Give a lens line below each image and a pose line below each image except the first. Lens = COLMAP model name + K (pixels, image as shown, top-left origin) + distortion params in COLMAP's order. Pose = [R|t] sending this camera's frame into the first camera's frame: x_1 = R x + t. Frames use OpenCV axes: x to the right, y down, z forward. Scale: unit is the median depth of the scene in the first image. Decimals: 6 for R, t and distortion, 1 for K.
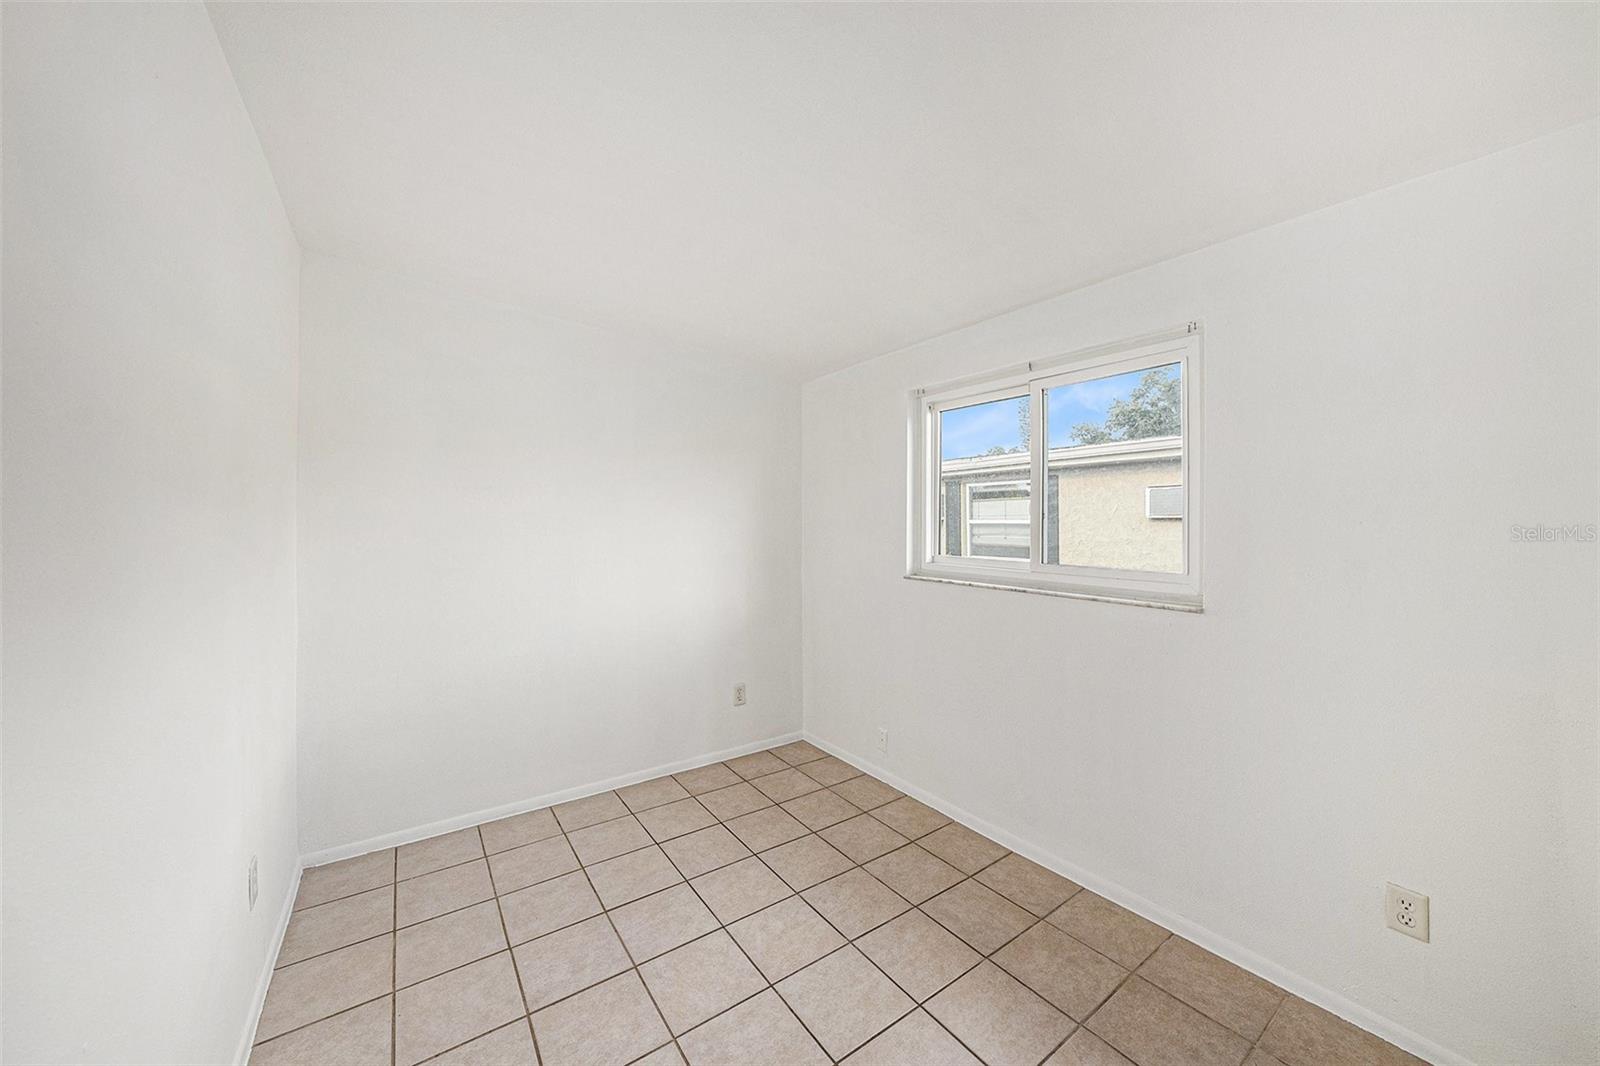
lens RADIAL K [[570.6, 0, 808.3], [0, 570.6, 534.0], [0, 0, 1]] dist [-0.007216, 0.002495]
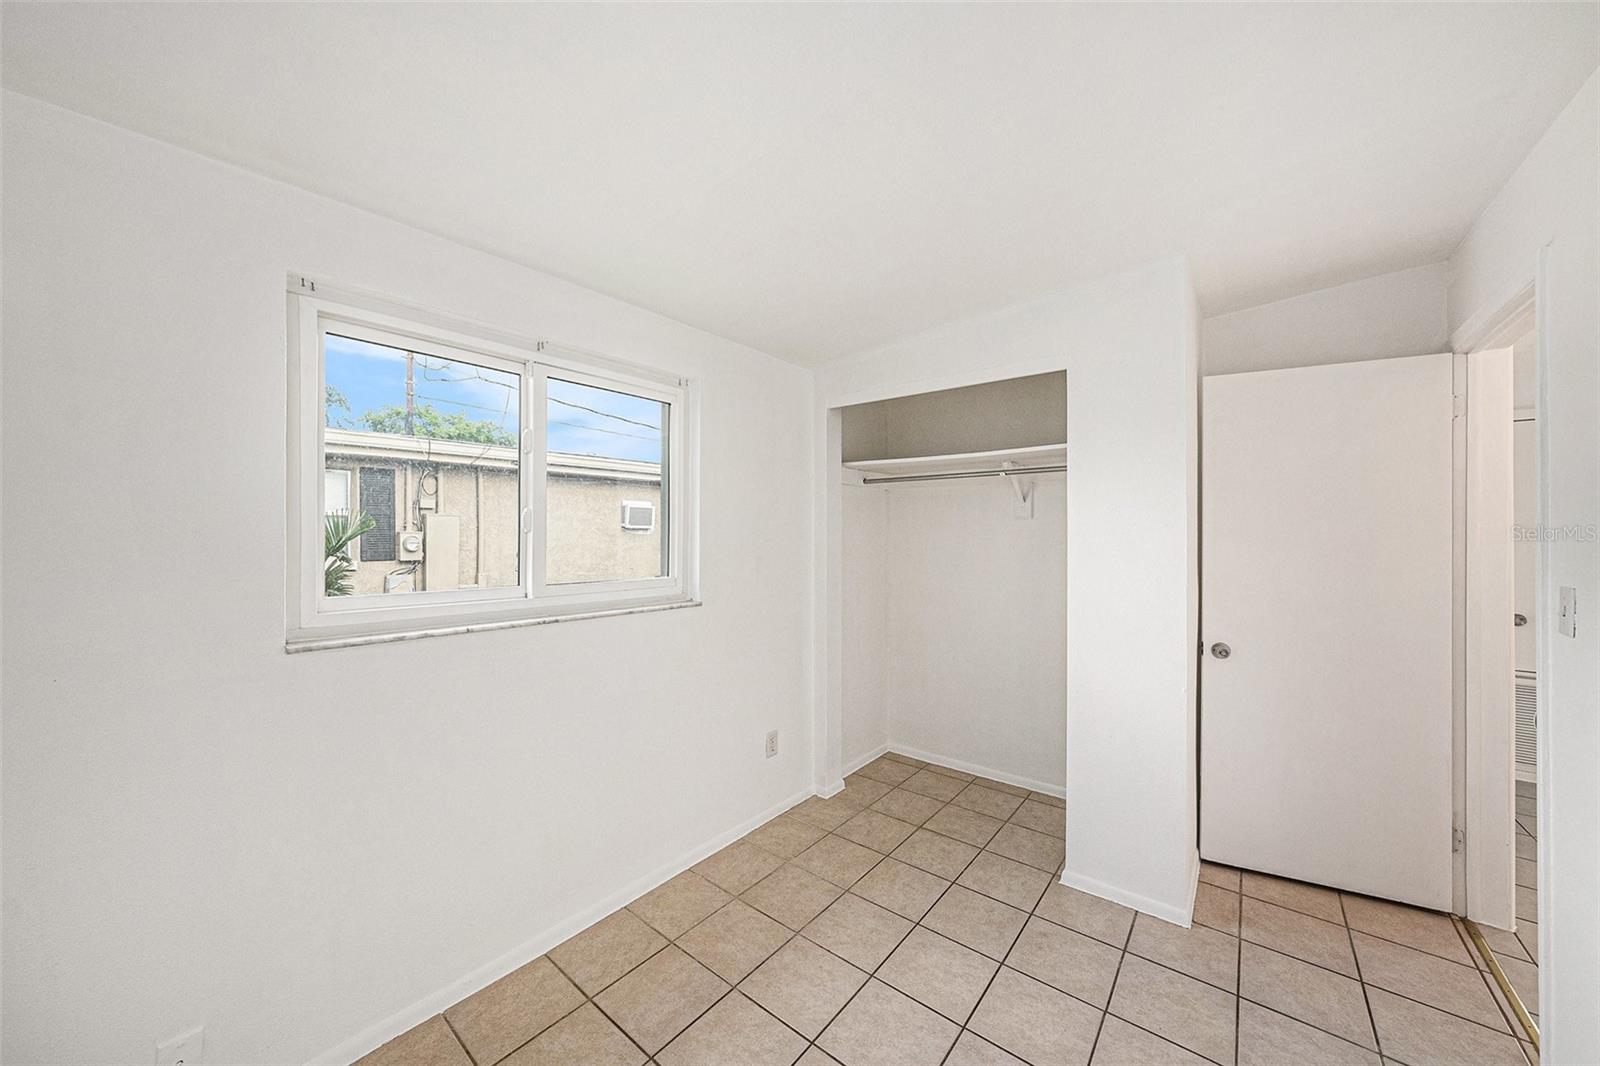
lens RADIAL K [[570.6, 0, 808.7], [0, 570.6, 532.6], [0, 0, 1]] dist [-0.007216, 0.002495]
pose [[-0.249549, -0.000142, 0.968362, -0.561266], [0.016230, 0.999859, 0.004329, -0.026856], [-0.968226, 0.016797, -0.249512, 0.945288]]
